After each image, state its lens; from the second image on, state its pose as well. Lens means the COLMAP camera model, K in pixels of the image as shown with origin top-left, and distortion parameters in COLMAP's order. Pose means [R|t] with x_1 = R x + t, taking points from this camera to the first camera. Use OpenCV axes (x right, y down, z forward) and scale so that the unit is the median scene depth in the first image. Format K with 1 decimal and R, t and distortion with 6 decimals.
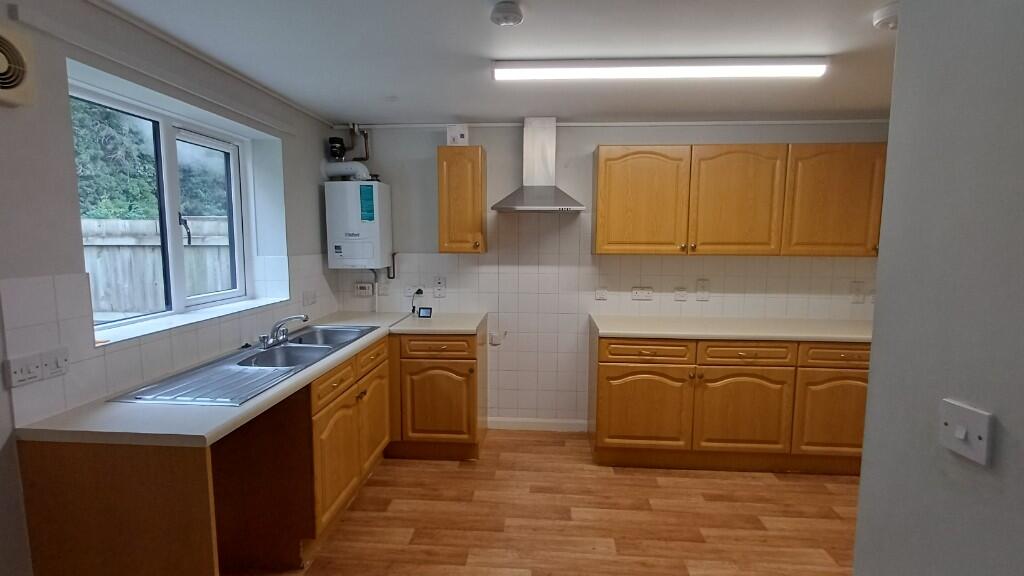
lens RADIAL K [[464.3, 0, 515.5], [0, 464.3, 280.9], [0, 0, 1]] dist [0.001764, -0.000575]
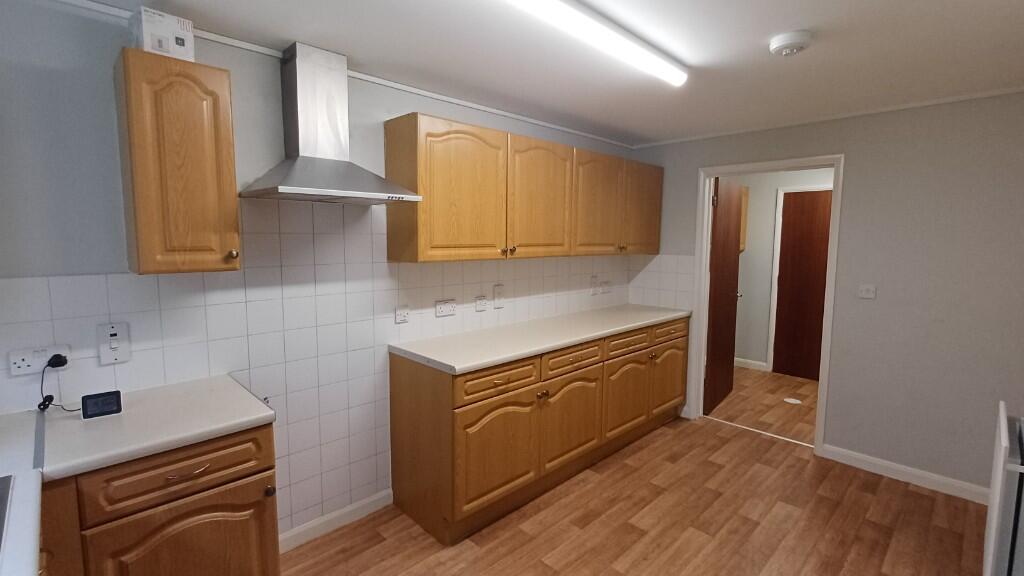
lens RADIAL K [[464.3, 0, 515.5], [0, 464.3, 280.9], [0, 0, 1]] dist [0.001764, -0.000575]
pose [[0.668952, -0.073430, 0.739670, -0.269452], [0.070123, 0.996905, 0.035548, -0.045023], [-0.739991, 0.028088, 0.672030, 0.404460]]
